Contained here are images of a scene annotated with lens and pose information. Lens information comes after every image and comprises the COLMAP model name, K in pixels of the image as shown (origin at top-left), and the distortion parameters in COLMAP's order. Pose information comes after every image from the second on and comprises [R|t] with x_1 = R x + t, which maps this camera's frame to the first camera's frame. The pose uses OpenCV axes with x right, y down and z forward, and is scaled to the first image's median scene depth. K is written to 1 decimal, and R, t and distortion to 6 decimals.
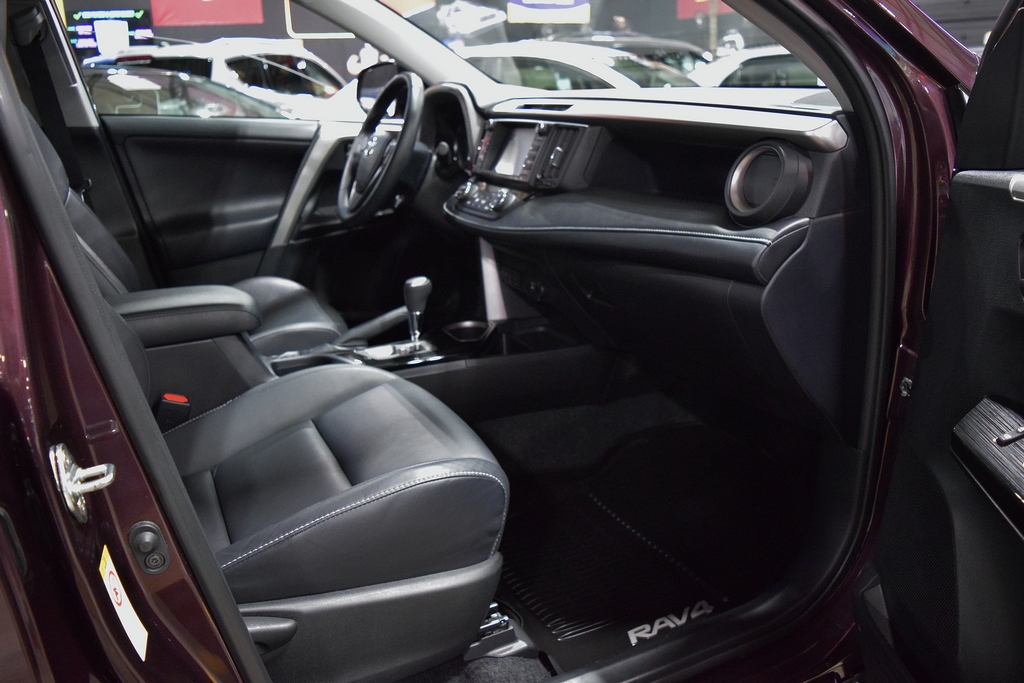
lens RADIAL K [[800.8, 0, 514.0], [0, 800.8, 334.8], [0, 0, 1]] dist [-0.096533, 0.025239]
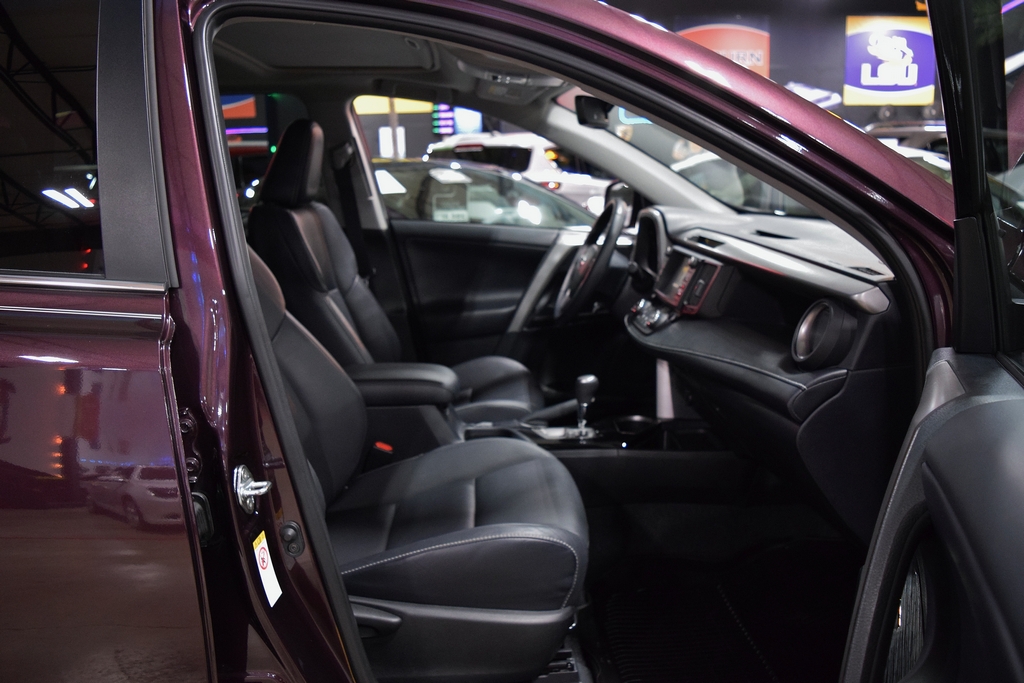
lens RADIAL K [[800.8, 0, 507.1], [0, 800.8, 337.4], [0, 0, 1]] dist [-0.096533, 0.025239]
pose [[0.913474, 0.091964, -0.396368, 0.237427], [-0.124961, 0.990454, -0.058184, -0.042640], [0.387233, 0.102681, 0.916246, -0.155940]]
